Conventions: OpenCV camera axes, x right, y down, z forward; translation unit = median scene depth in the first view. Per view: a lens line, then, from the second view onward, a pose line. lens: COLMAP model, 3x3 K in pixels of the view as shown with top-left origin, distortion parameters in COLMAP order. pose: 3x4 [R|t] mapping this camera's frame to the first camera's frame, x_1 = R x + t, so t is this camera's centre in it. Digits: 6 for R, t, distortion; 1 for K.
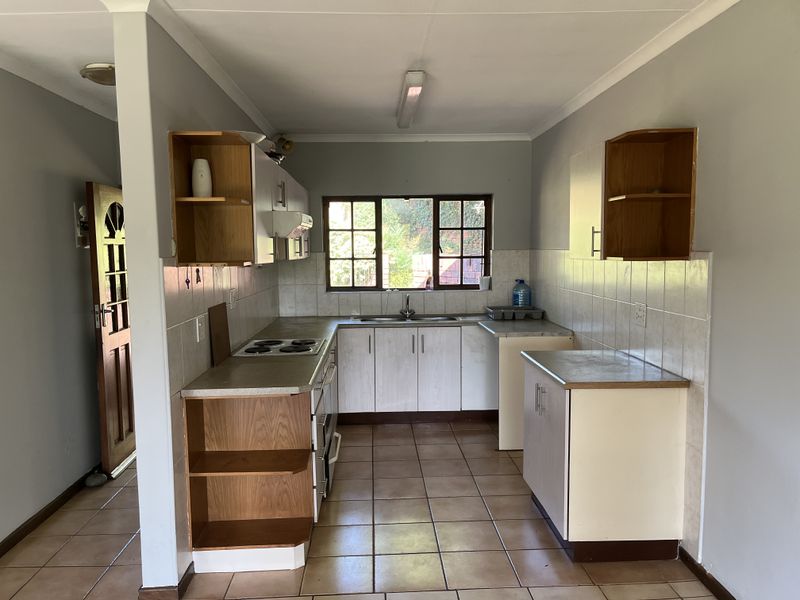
lens RADIAL K [[601.8, 0, 400.9], [0, 601.8, 304.8], [0, 0, 1]] dist [0.064841, -0.061418]
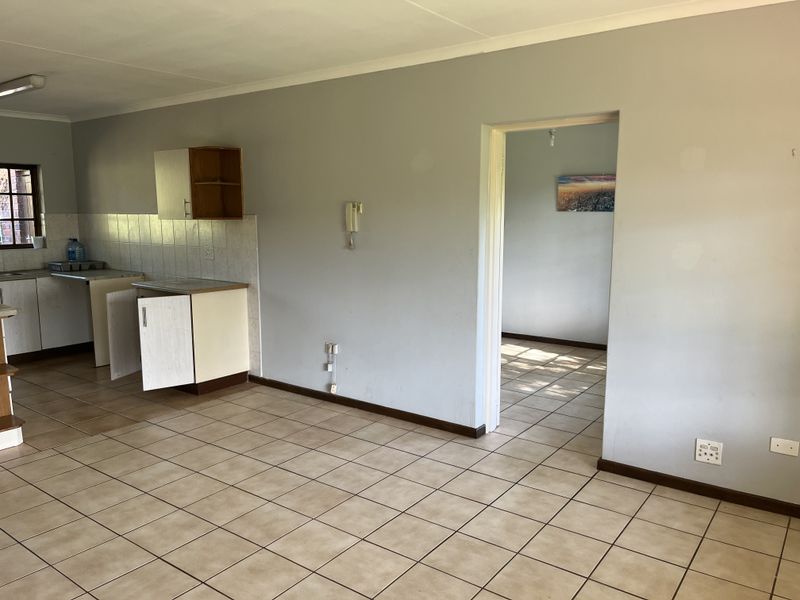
lens RADIAL K [[610.3, 0, 400.0], [0, 610.3, 300.0], [0, 0, 1]] dist [0.051965, -0.064454]
pose [[0.631443, -0.098595, 0.769128, -0.431234], [0.066246, 0.995116, 0.073178, 0.041785], [-0.772587, 0.004744, 0.634891, -0.352848]]
